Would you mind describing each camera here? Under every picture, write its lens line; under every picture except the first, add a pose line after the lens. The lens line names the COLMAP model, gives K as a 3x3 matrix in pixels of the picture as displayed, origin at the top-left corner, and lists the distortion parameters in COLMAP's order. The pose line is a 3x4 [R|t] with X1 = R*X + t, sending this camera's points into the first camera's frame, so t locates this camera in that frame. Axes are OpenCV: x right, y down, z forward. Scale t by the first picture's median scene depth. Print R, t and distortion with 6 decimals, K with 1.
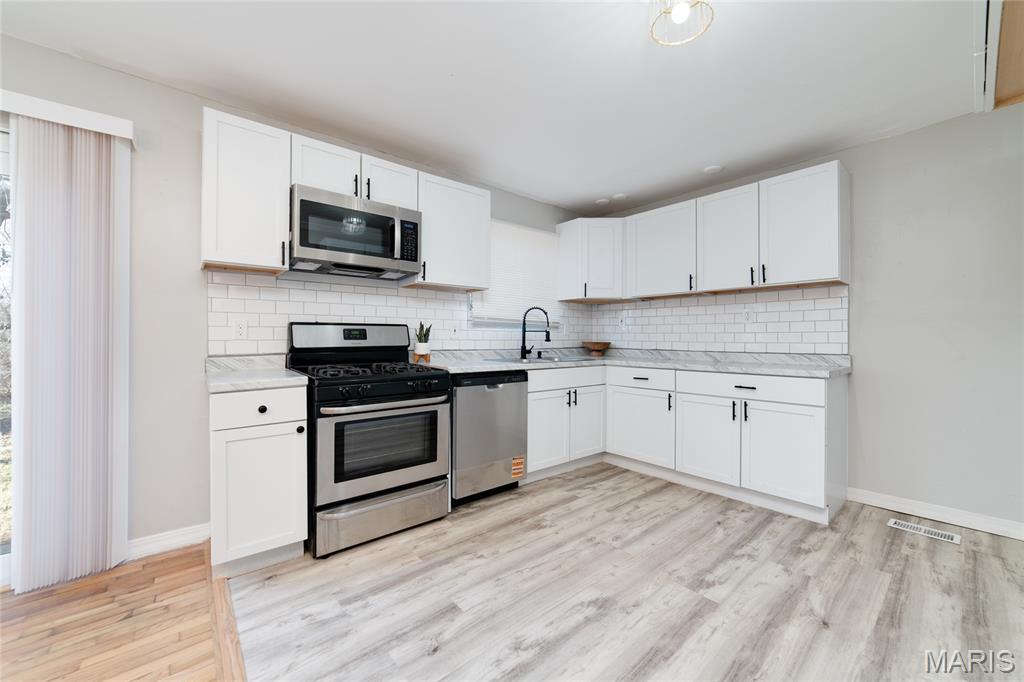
lens RADIAL K [[411.8, 0, 502.3], [0, 411.8, 337.6], [0, 0, 1]] dist [-0.026835, 0.008881]
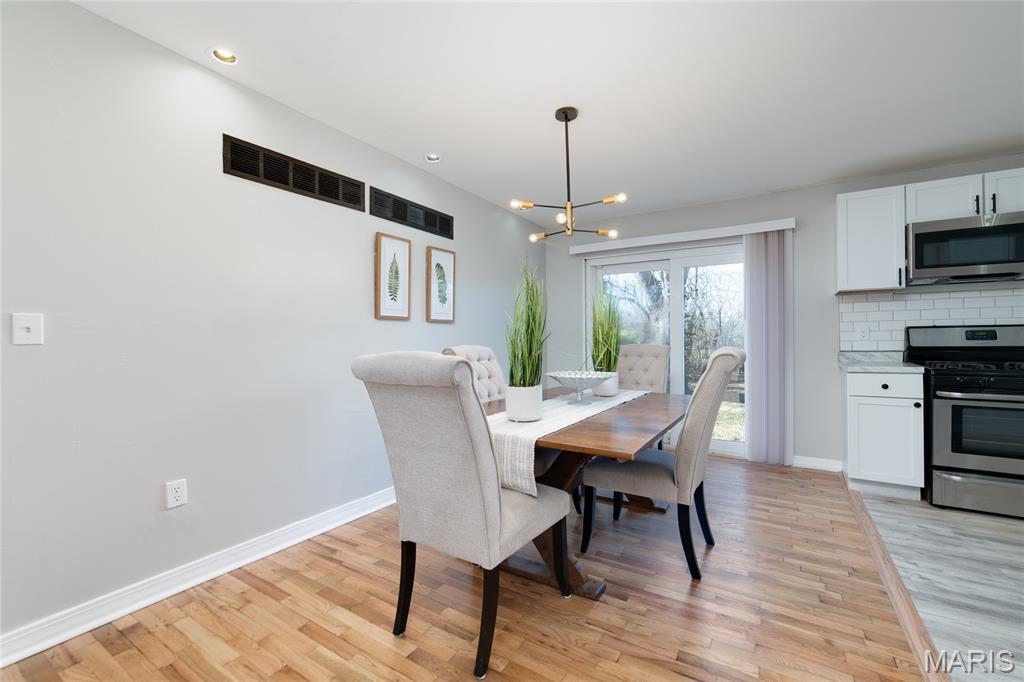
lens RADIAL K [[411.8, 0, 502.3], [0, 411.8, 337.6], [0, 0, 1]] dist [-0.026835, 0.008881]
pose [[0.304712, -0.008144, -0.952410, 0.308846], [0.006754, 0.999957, -0.006390, -0.003273], [0.952421, -0.004485, 0.304754, -0.608489]]
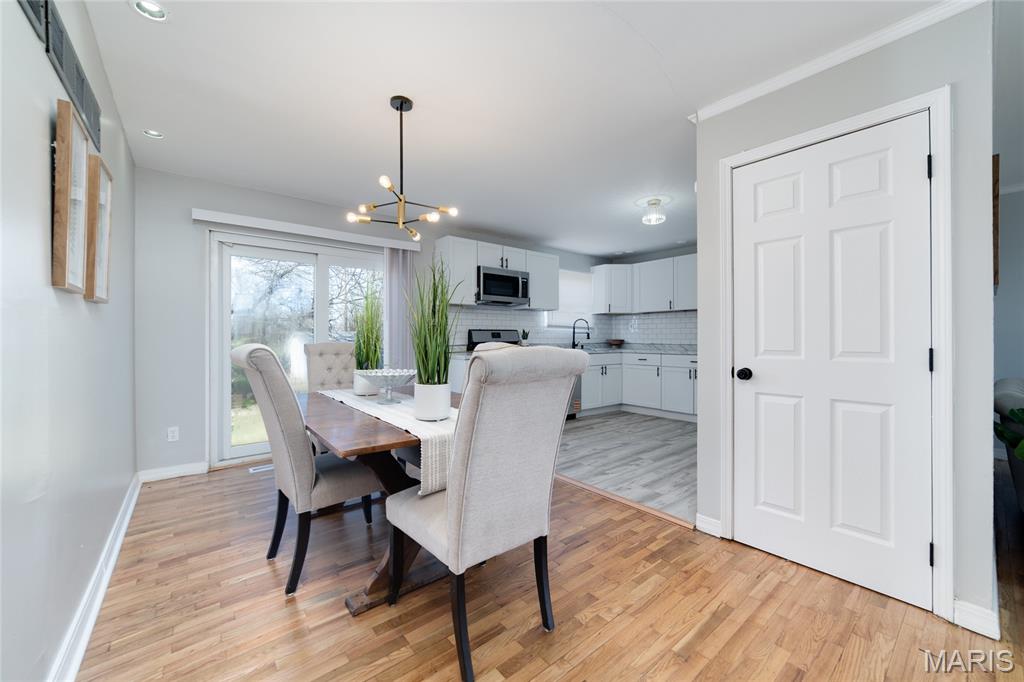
lens RADIAL K [[443.6, 0, 508.3], [0, 443.6, 336.6], [0, 0, 1]] dist [-0.001348, 0.000064]
pose [[0.999854, -0.001651, 0.017036, -0.365642], [0.001640, 0.999998, 0.000682, -0.004073], [-0.017038, -0.000654, 0.999855, -1.210427]]
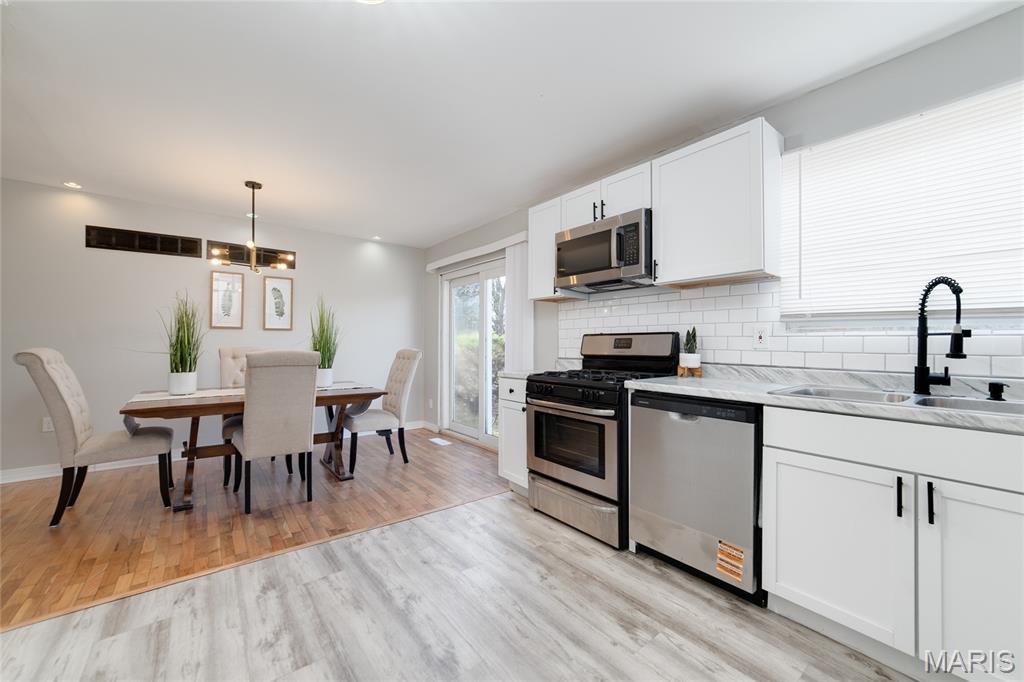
lens RADIAL K [[399.1, 0, 510.4], [0, 399.1, 337.6], [0, 0, 1]] dist [-0.008417, 0.000212]
pose [[-0.038041, -0.020190, -0.999072, 0.752655], [-0.006124, 0.999782, -0.019971, -0.000951], [0.999257, 0.005359, -0.038156, 0.816861]]
